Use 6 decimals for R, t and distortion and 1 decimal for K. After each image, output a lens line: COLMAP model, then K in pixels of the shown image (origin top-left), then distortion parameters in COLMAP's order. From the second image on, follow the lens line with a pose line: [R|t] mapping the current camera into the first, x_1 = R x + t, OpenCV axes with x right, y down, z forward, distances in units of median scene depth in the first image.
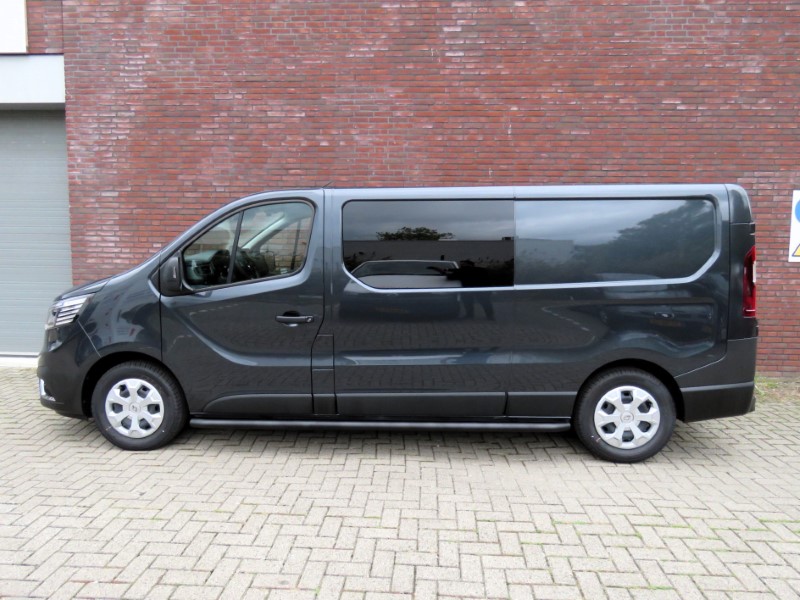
lens RADIAL K [[575.3, 0, 427.2], [0, 575.3, 297.5], [0, 0, 1]] dist [-0.001304, -0.003503]
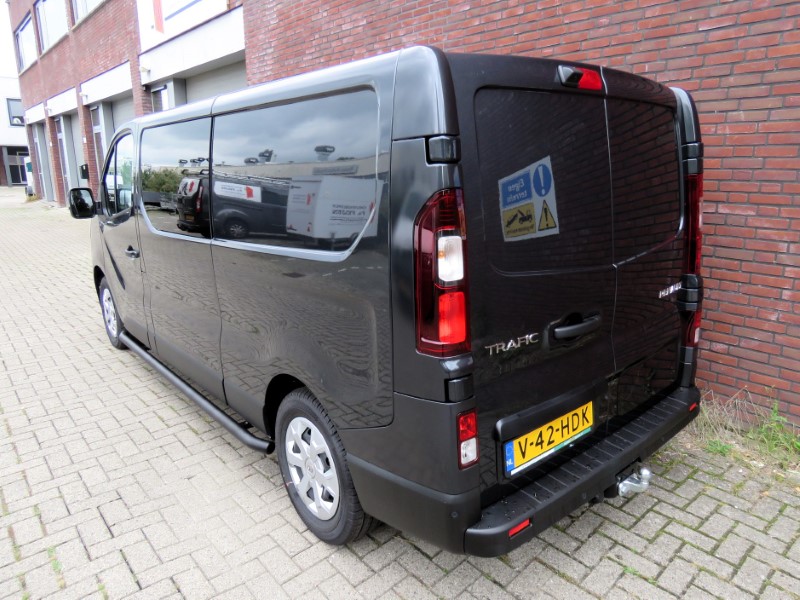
lens RADIAL K [[575.3, 0, 427.2], [0, 575.3, 297.5], [0, 0, 1]] dist [-0.001304, -0.003503]
pose [[0.684519, 0.158295, -0.711601, 0.548595], [-0.055783, 0.984652, 0.165375, -0.053759], [0.726858, -0.073507, 0.682843, 0.440994]]
